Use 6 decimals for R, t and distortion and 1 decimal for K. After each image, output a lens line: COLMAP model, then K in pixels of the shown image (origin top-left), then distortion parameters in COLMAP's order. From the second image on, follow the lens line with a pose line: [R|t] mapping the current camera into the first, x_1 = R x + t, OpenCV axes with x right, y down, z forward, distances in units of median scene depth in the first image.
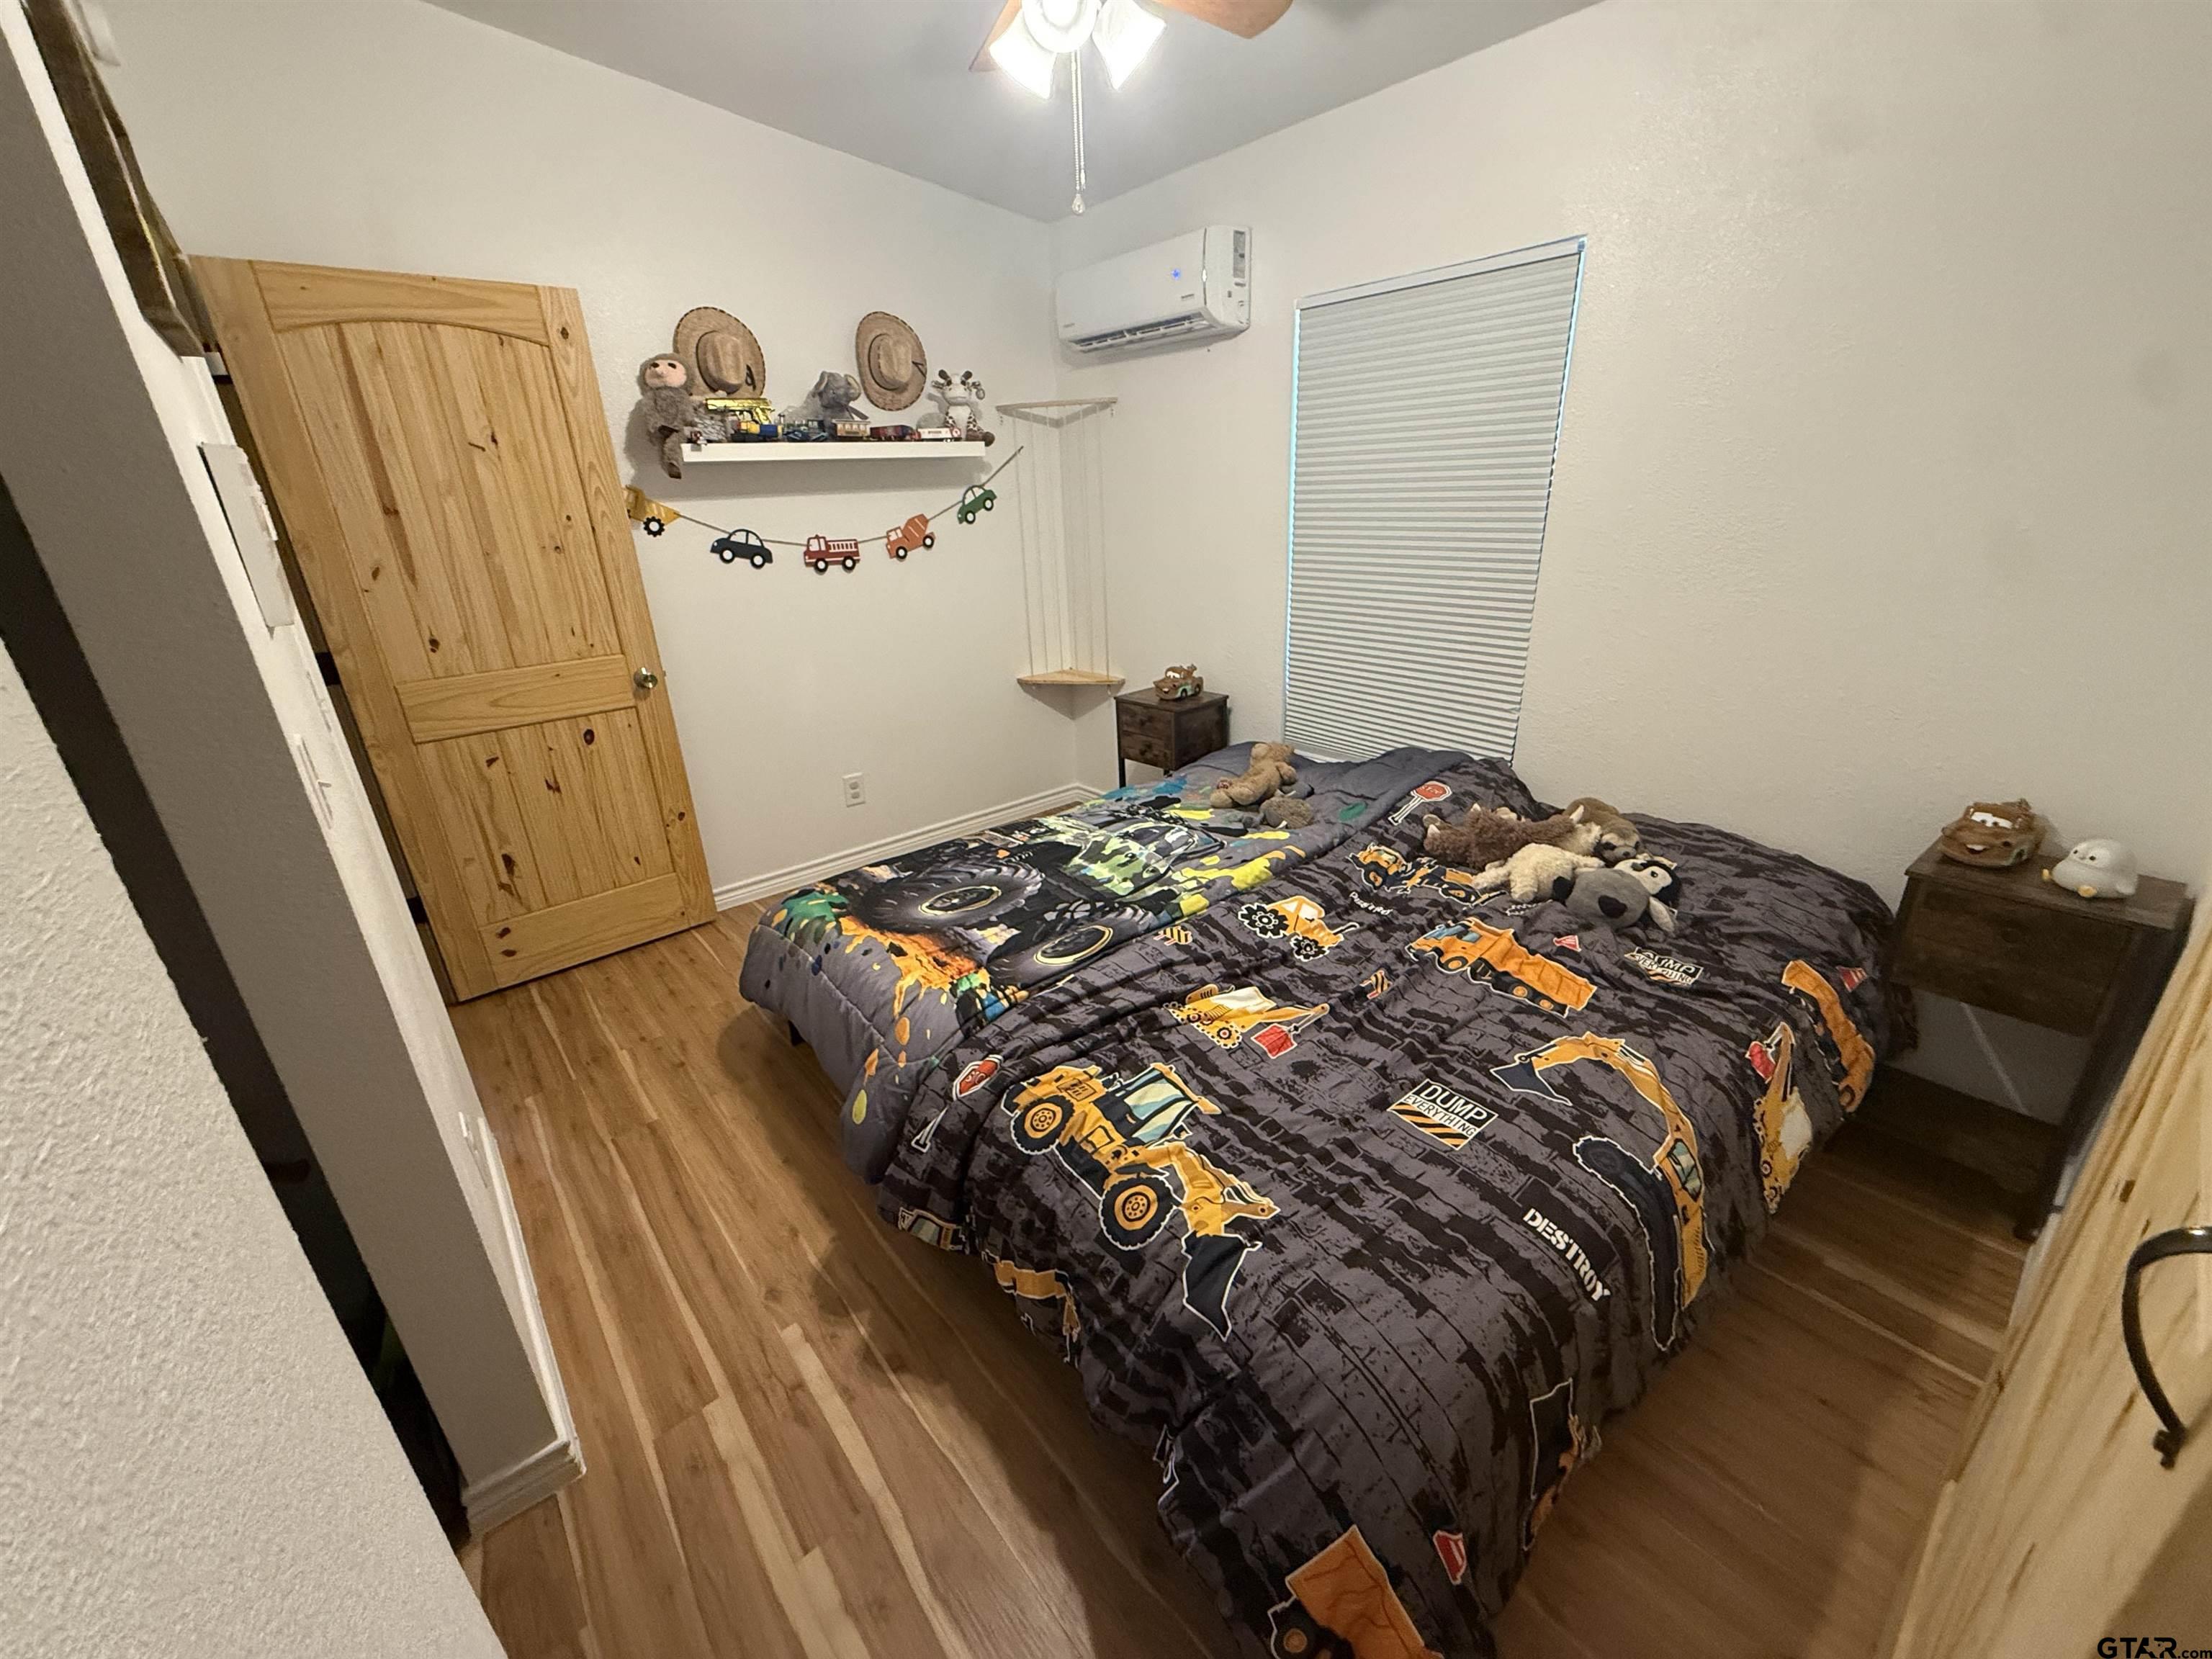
lens RADIAL K [[880.5, 0, 1108.7], [0, 880.5, 836.8], [0, 0, 1]] dist [-0.001434, -0.000015]
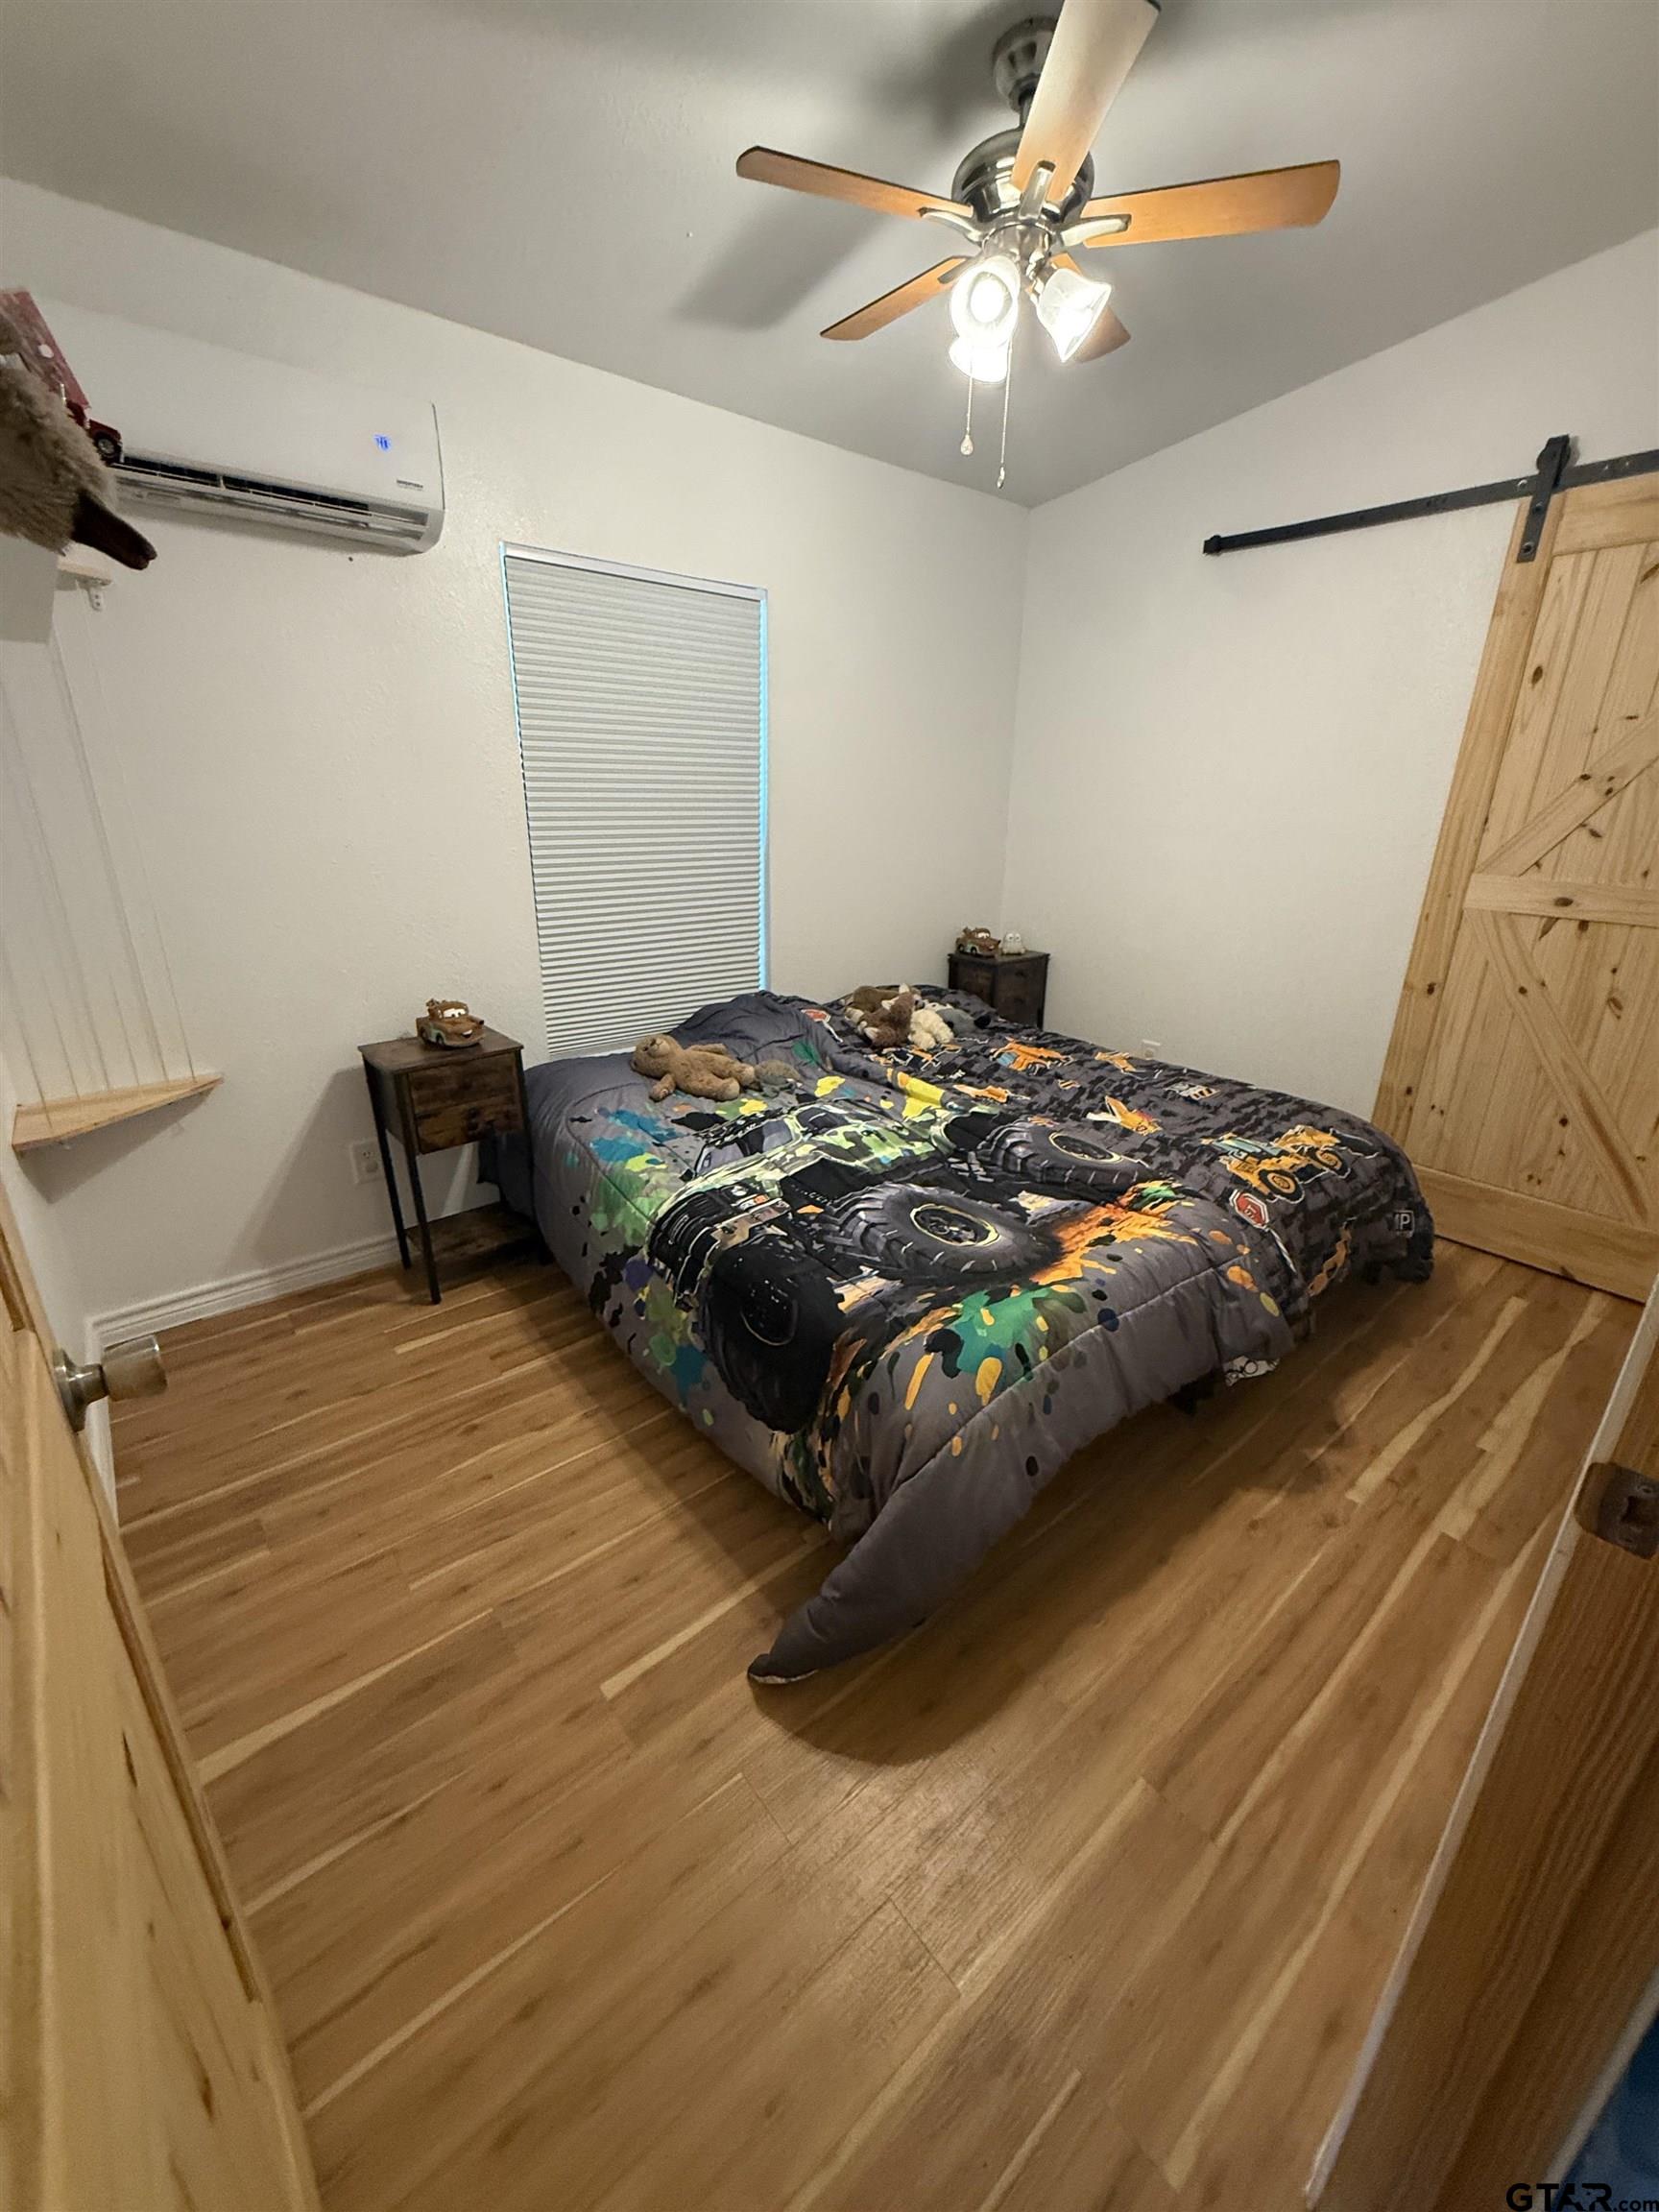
lens RADIAL K [[880.5, 0, 826.4], [0, 880.5, 1100.3], [0, 0, 1]] dist [-0.001434, -0.000015]
pose [[0.002771, -0.299503, 0.954091, -0.936665], [0.359507, 0.890604, 0.278529, -0.312497], [-0.933138, 0.342231, 0.110142, 0.984012]]
